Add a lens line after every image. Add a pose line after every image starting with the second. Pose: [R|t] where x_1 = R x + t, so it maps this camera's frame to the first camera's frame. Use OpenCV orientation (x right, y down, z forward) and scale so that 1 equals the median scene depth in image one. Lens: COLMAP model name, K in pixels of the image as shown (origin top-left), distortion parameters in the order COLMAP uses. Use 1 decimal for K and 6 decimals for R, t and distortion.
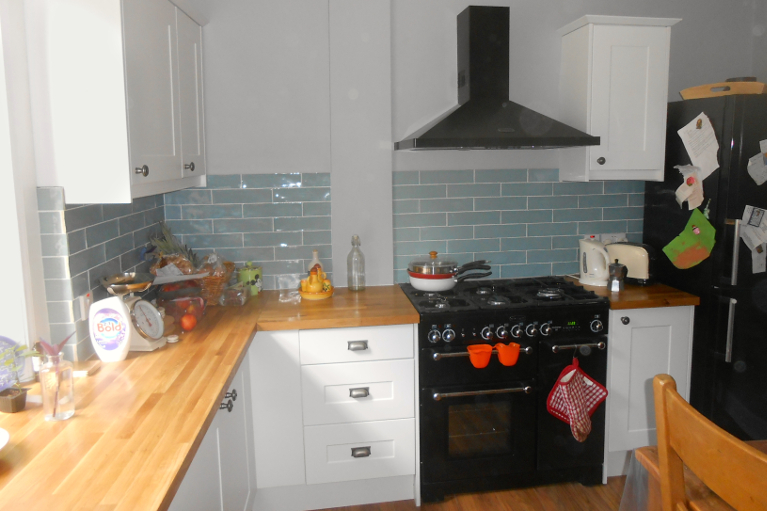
lens RADIAL K [[591.8, 0, 385.7], [0, 591.8, 235.9], [0, 0, 1]] dist [-0.046837, 0.002926]
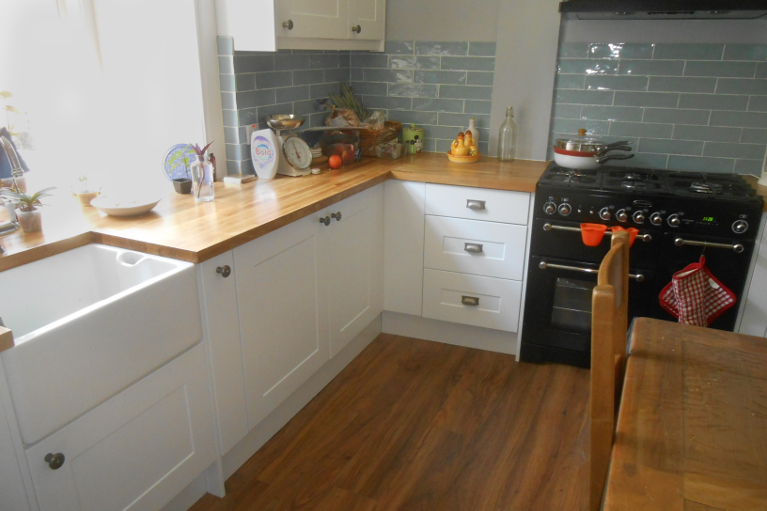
lens RADIAL K [[591.6, 0, 383.9], [0, 591.6, 265.9], [0, 0, 1]] dist [-0.009344, 0.002618]
pose [[0.872956, 0.192460, -0.448226, 0.311635], [-0.090133, 0.966694, 0.239539, 0.046482], [0.479399, -0.168707, 0.861228, -0.045080]]
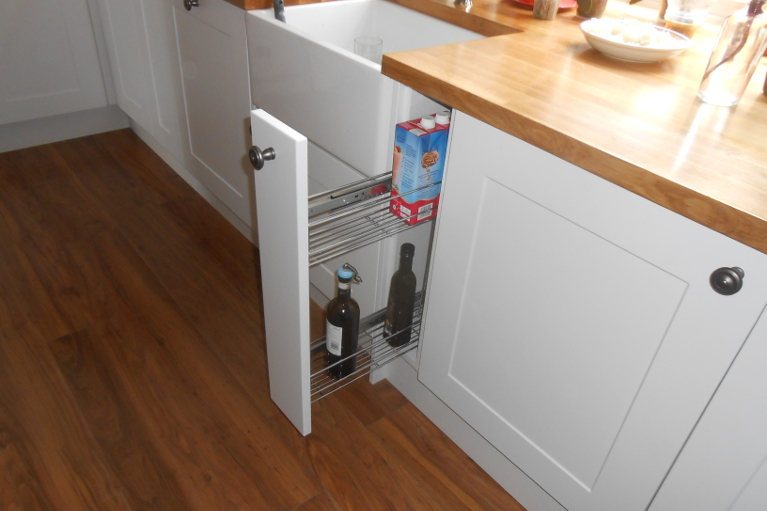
lens RADIAL K [[591.6, 0, 383.9], [0, 591.6, 265.9], [0, 0, 1]] dist [-0.009344, 0.002618]
pose [[-0.812694, 0.297679, -0.500914, 0.104298], [-0.140963, 0.733684, 0.664709, 0.024928], [0.565382, 0.610815, -0.554299, 0.777673]]
